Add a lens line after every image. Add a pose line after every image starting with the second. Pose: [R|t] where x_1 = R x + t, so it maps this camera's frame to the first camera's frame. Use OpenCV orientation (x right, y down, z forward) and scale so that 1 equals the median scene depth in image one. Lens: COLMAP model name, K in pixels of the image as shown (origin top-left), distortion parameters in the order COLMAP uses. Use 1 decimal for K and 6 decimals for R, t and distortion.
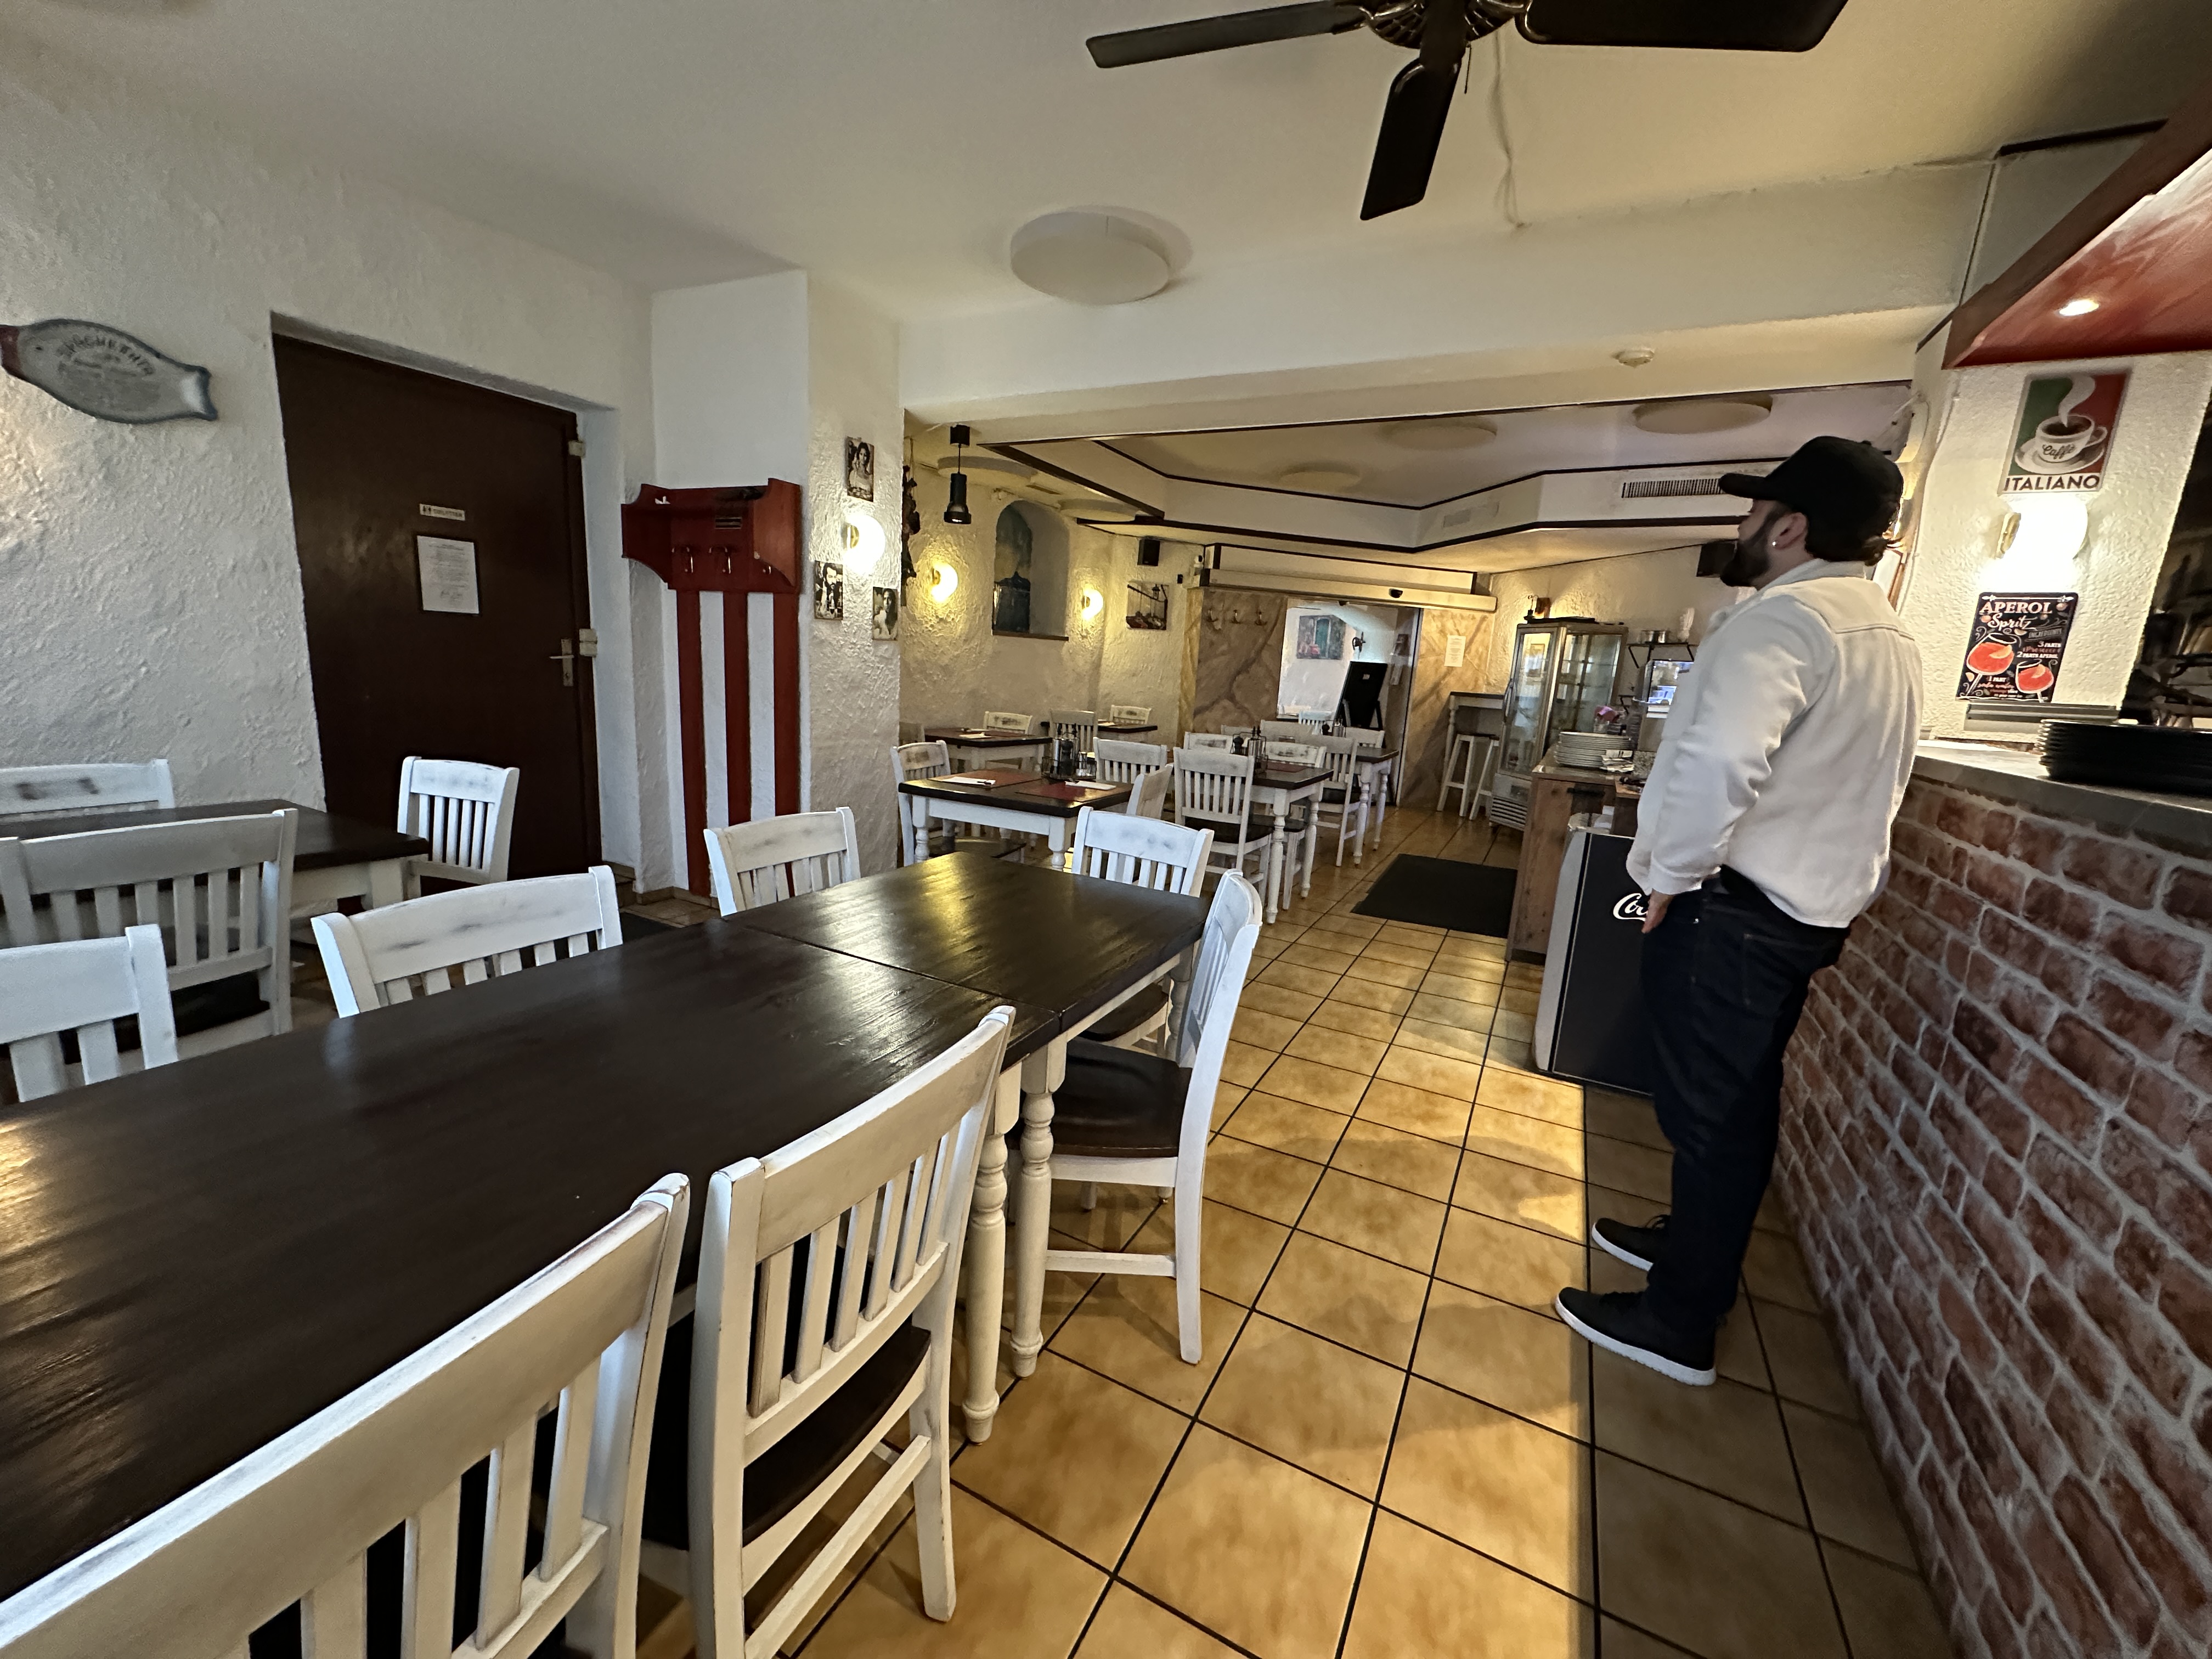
lens RADIAL K [[883.7, 0, 1105.6], [0, 883.7, 831.8], [0, 0, 1]] dist [-0.004071, -0.000108]
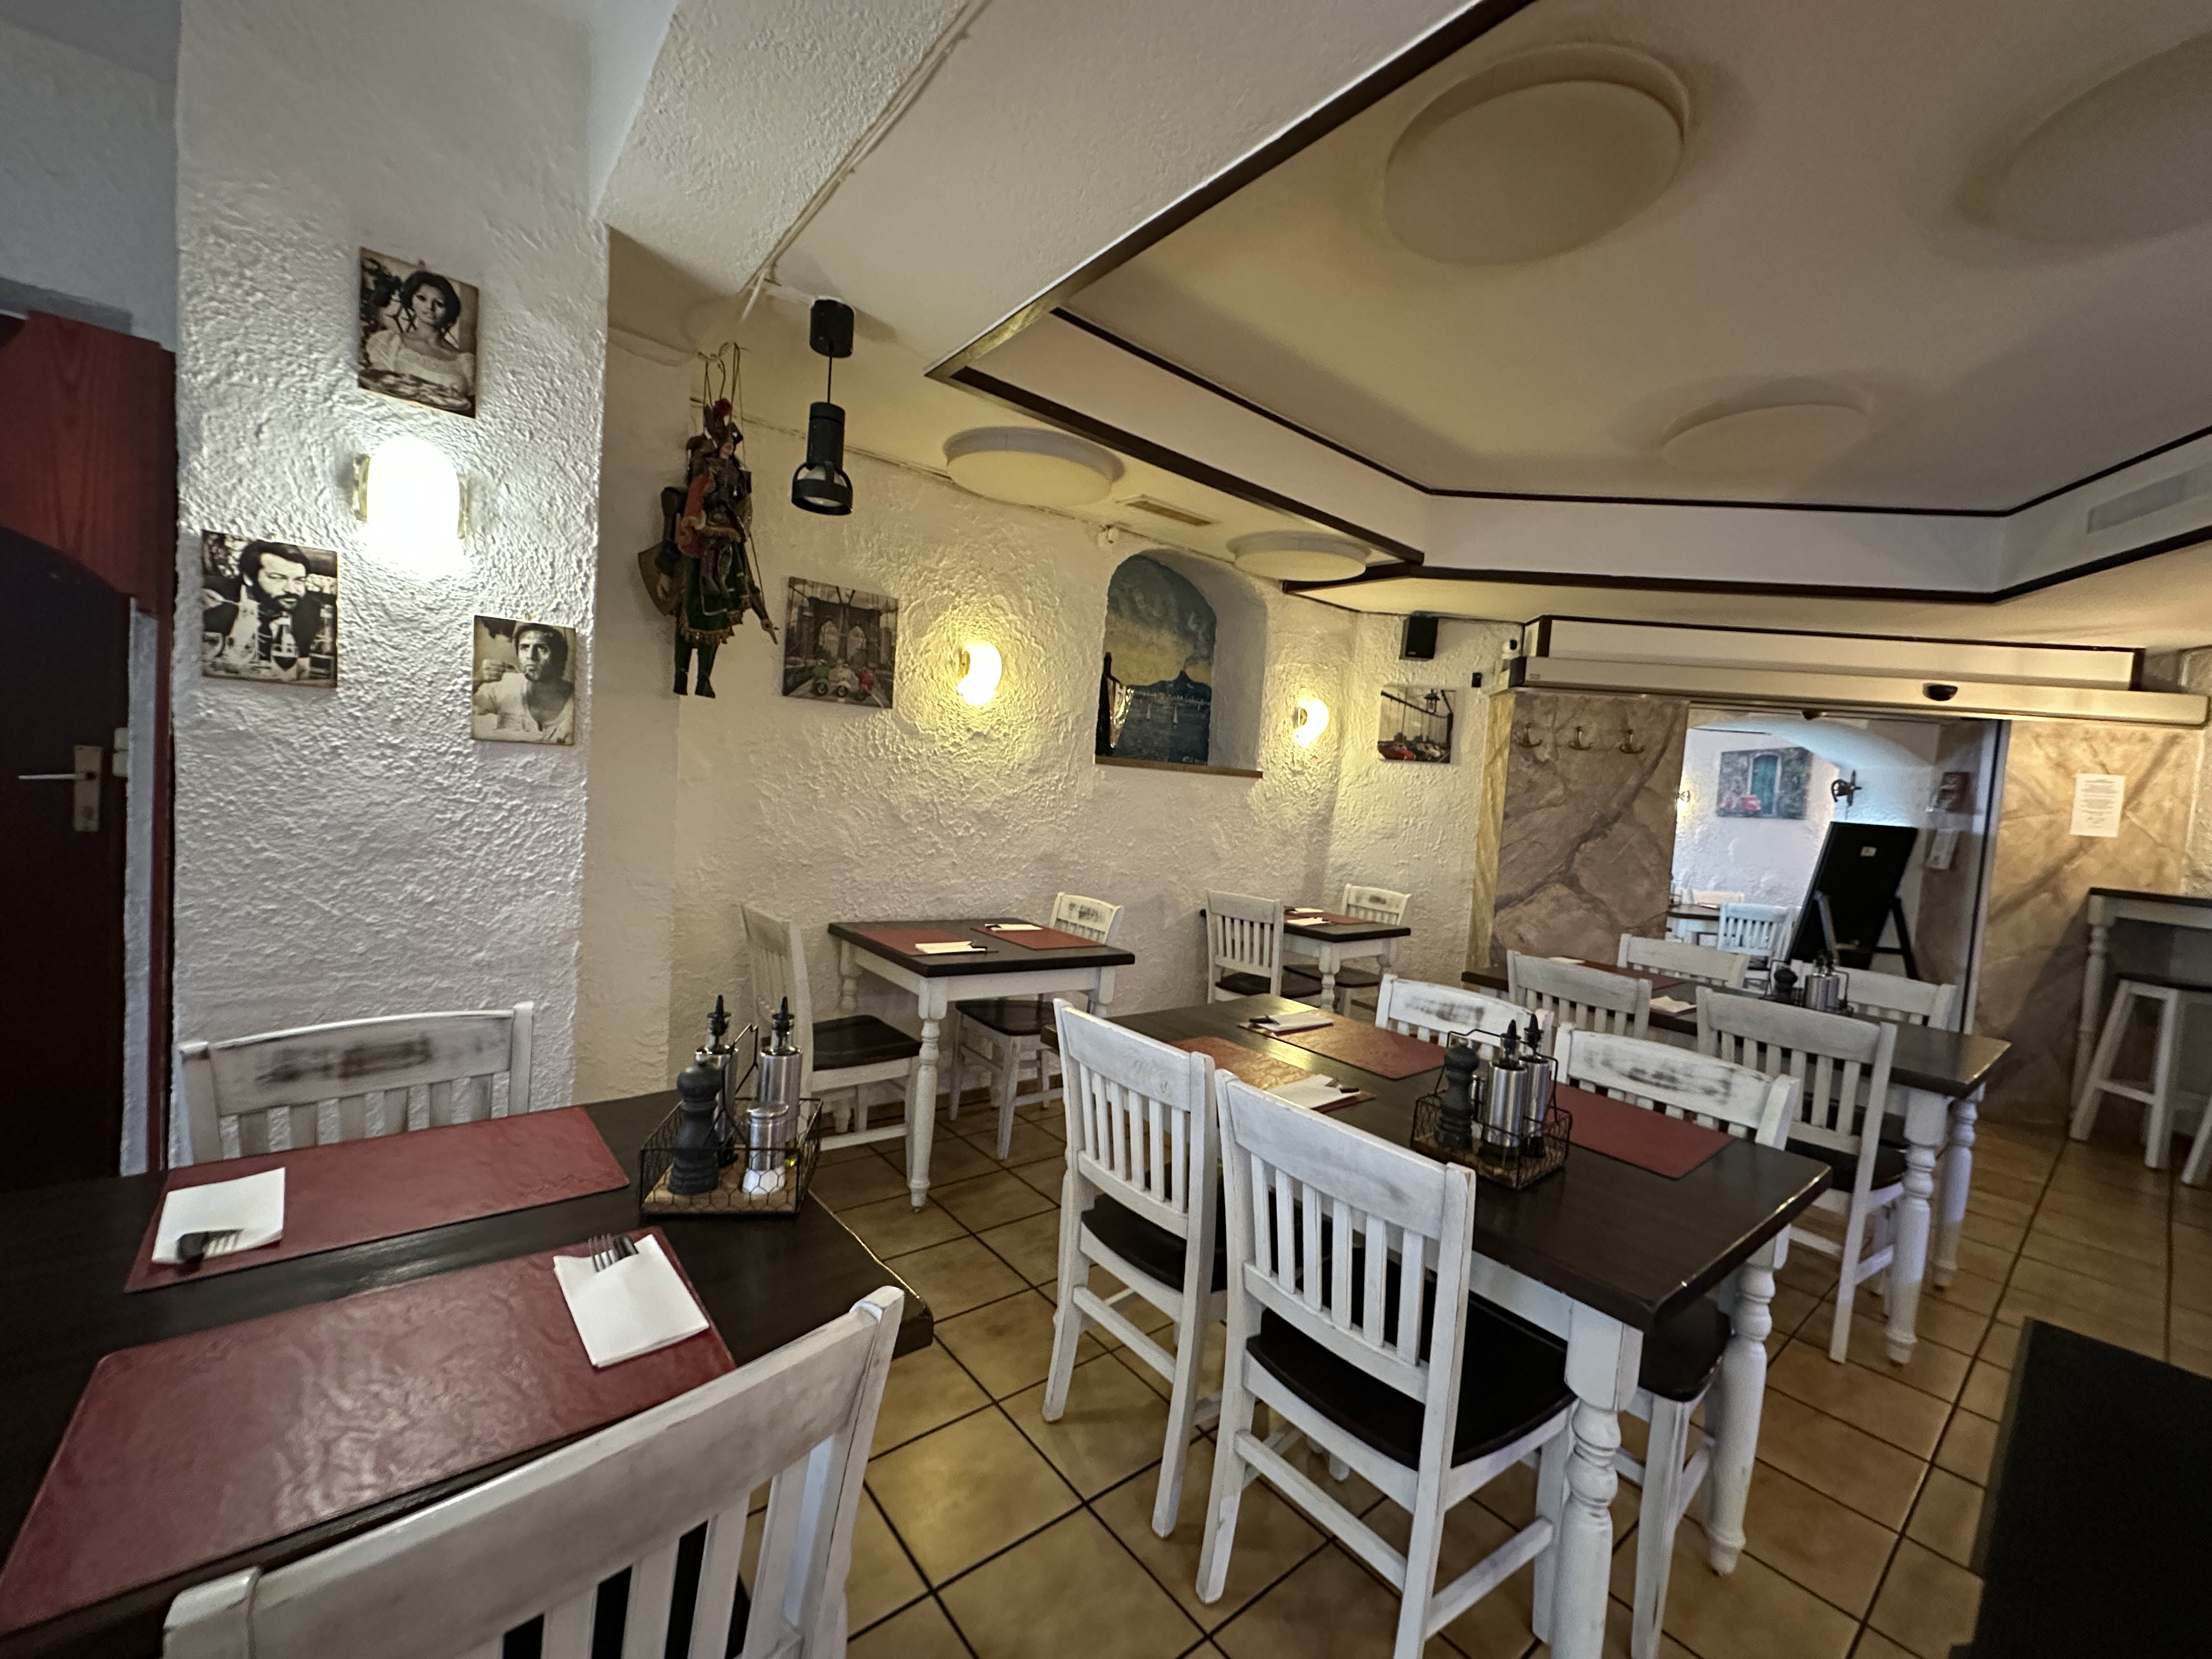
lens RADIAL K [[883.7, 0, 1104.9], [0, 883.7, 830.1], [0, 0, 1]] dist [-0.004071, -0.000108]
pose [[0.919471, 0.025250, -0.392347, 0.091666], [-0.092680, 0.983732, -0.153889, -0.072657], [0.382079, 0.177859, 0.906853, 0.388344]]
